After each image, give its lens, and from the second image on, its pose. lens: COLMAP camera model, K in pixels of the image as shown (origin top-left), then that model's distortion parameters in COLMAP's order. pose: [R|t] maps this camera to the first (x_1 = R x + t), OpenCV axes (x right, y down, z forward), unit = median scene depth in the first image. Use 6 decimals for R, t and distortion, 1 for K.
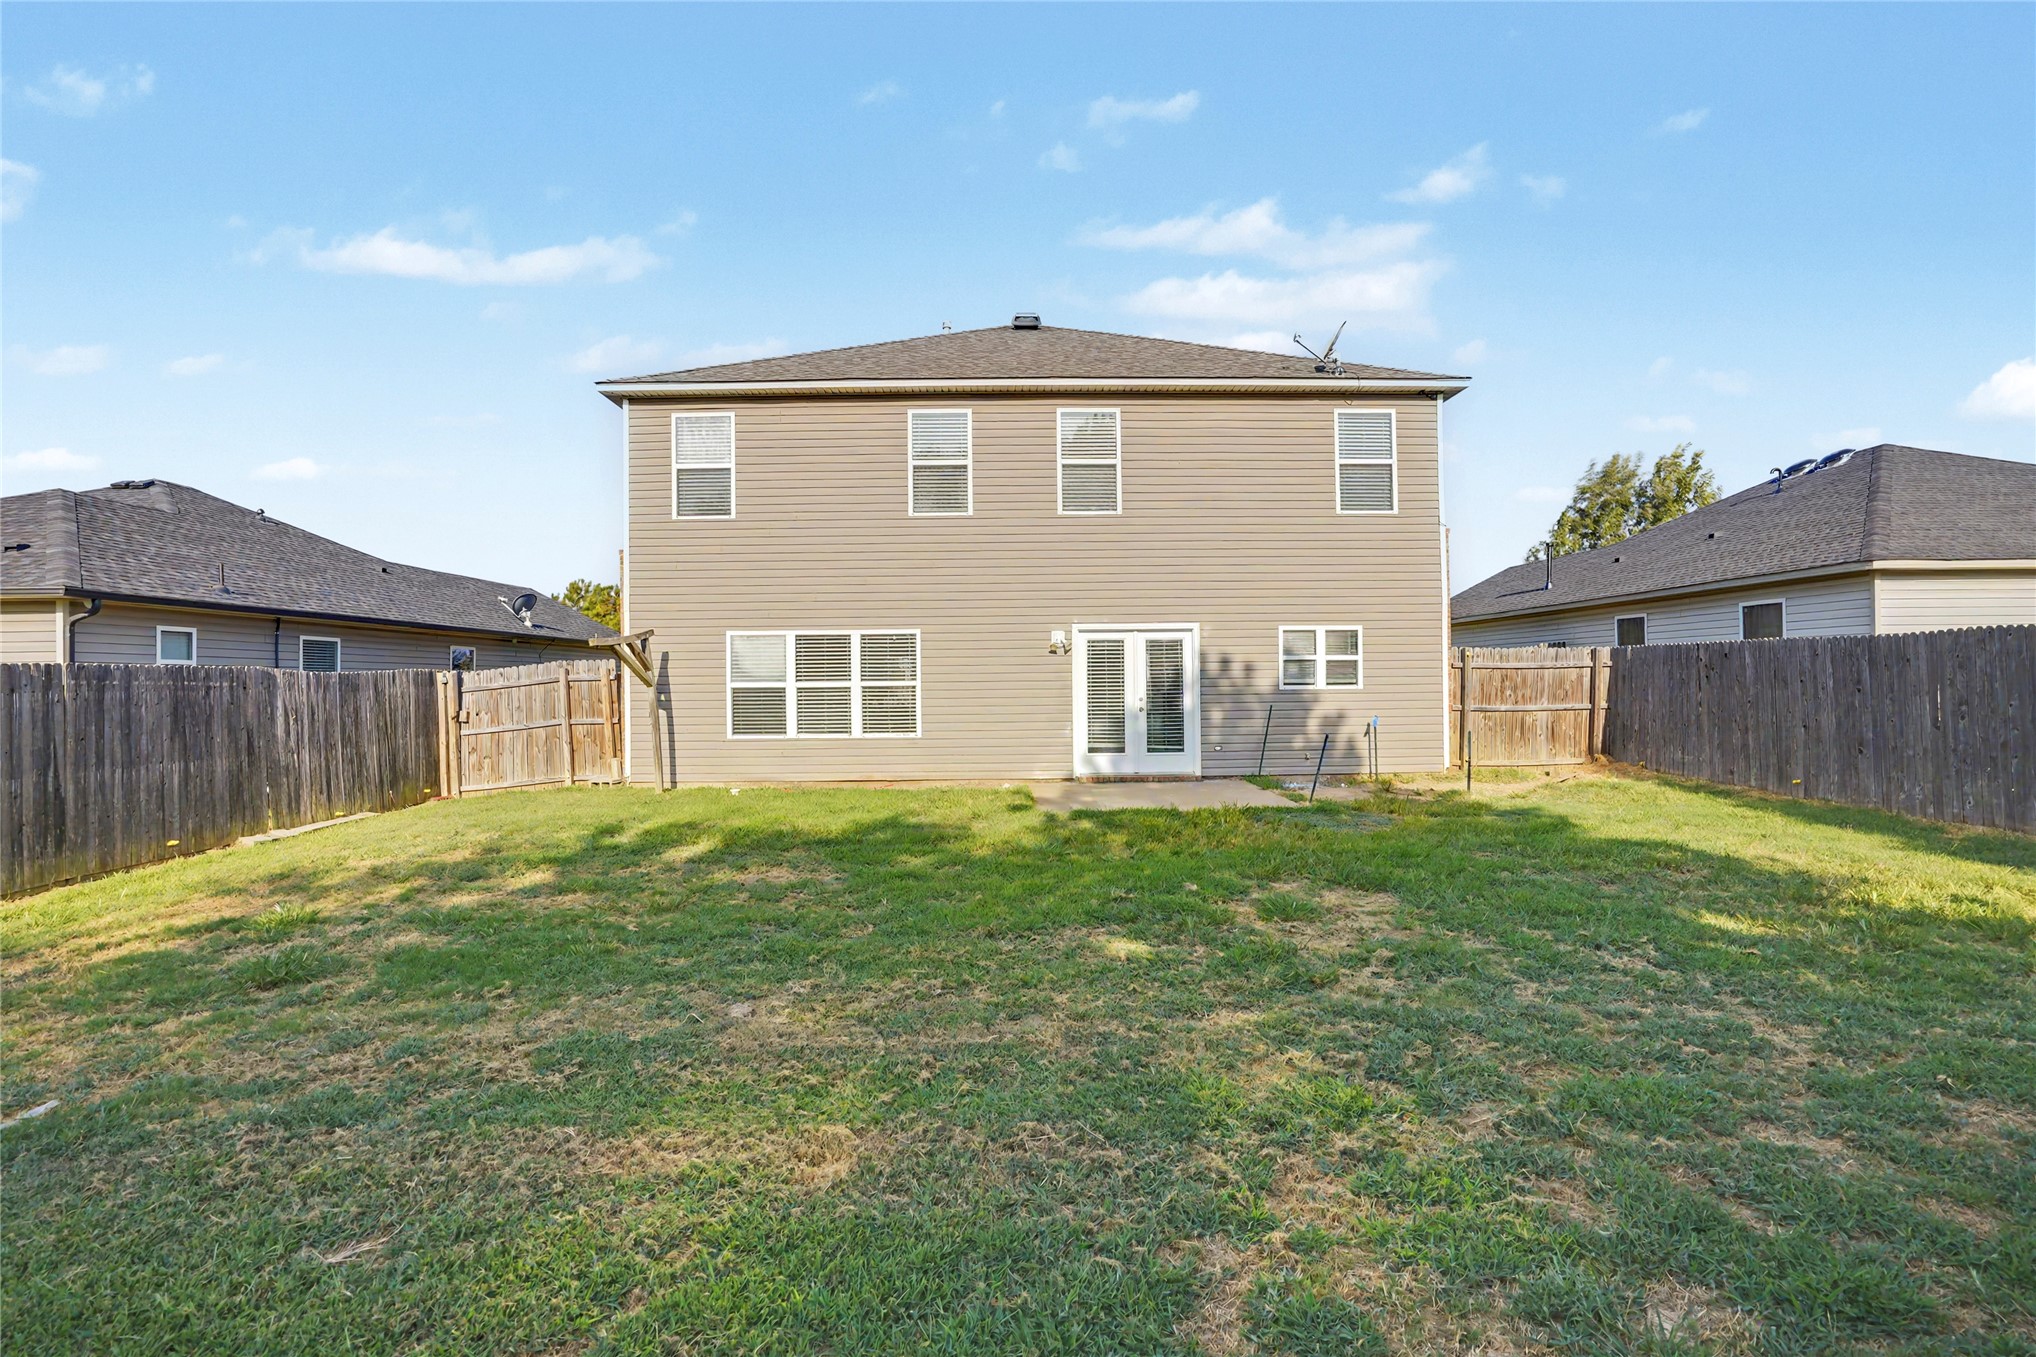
lens RADIAL K [[971.1, 0, 1011.8], [0, 971.1, 668.8], [0, 0, 1]] dist [-0.042651, 0.008655]
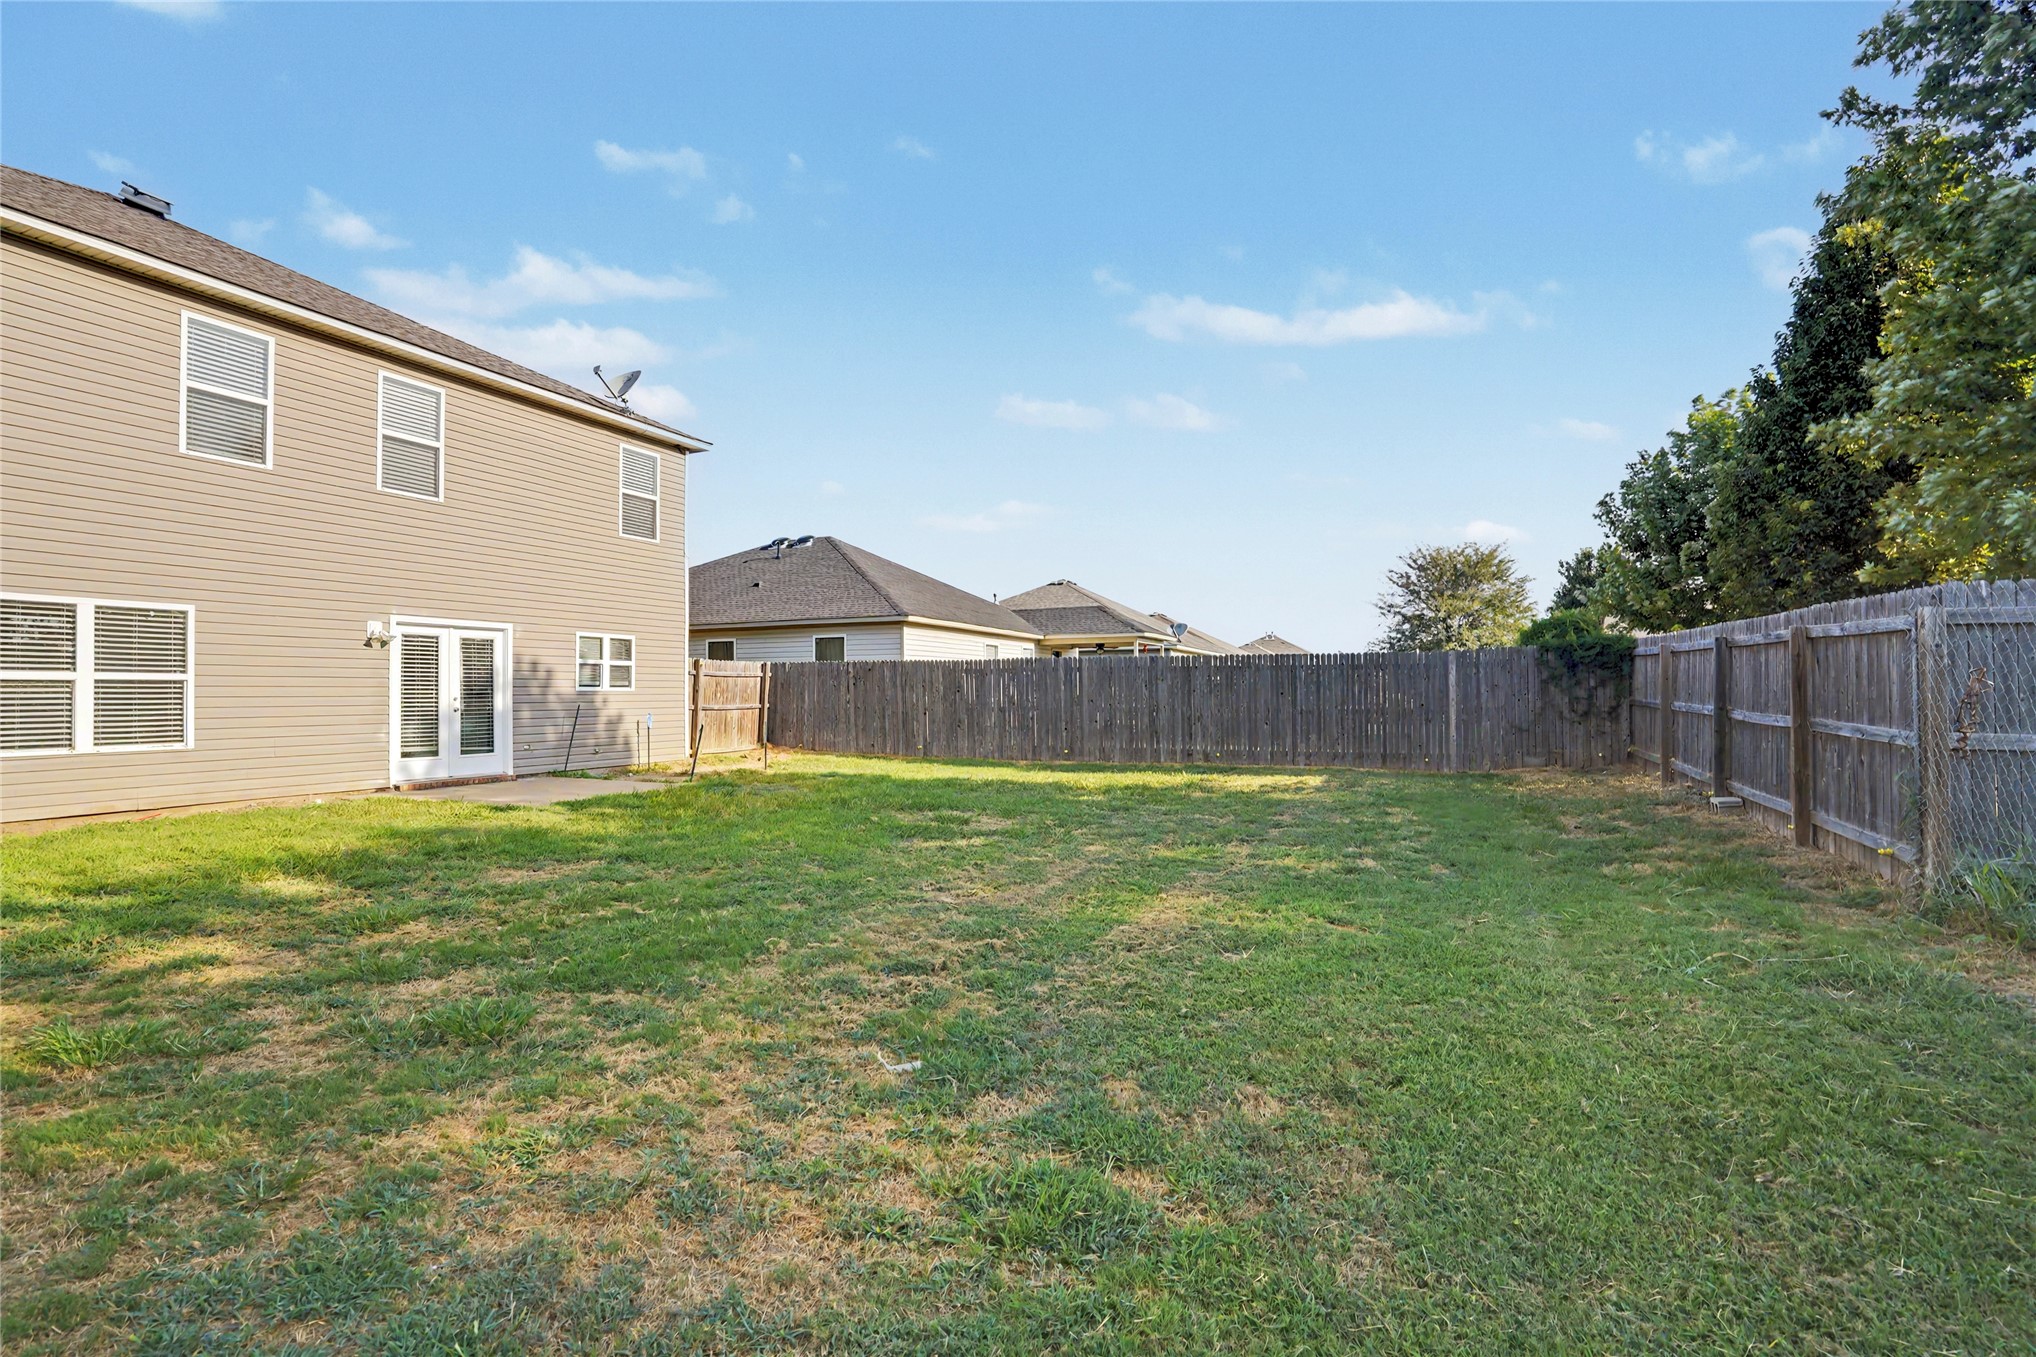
lens RADIAL K [[971.1, 0, 1011.6], [0, 971.1, 684.1], [0, 0, 1]] dist [-0.042651, 0.008655]
pose [[0.410570, 0.015908, 0.911690, -0.501849], [-0.013502, 0.999844, -0.011366, 0.019893], [-0.911729, -0.007644, 0.410721, 0.117052]]
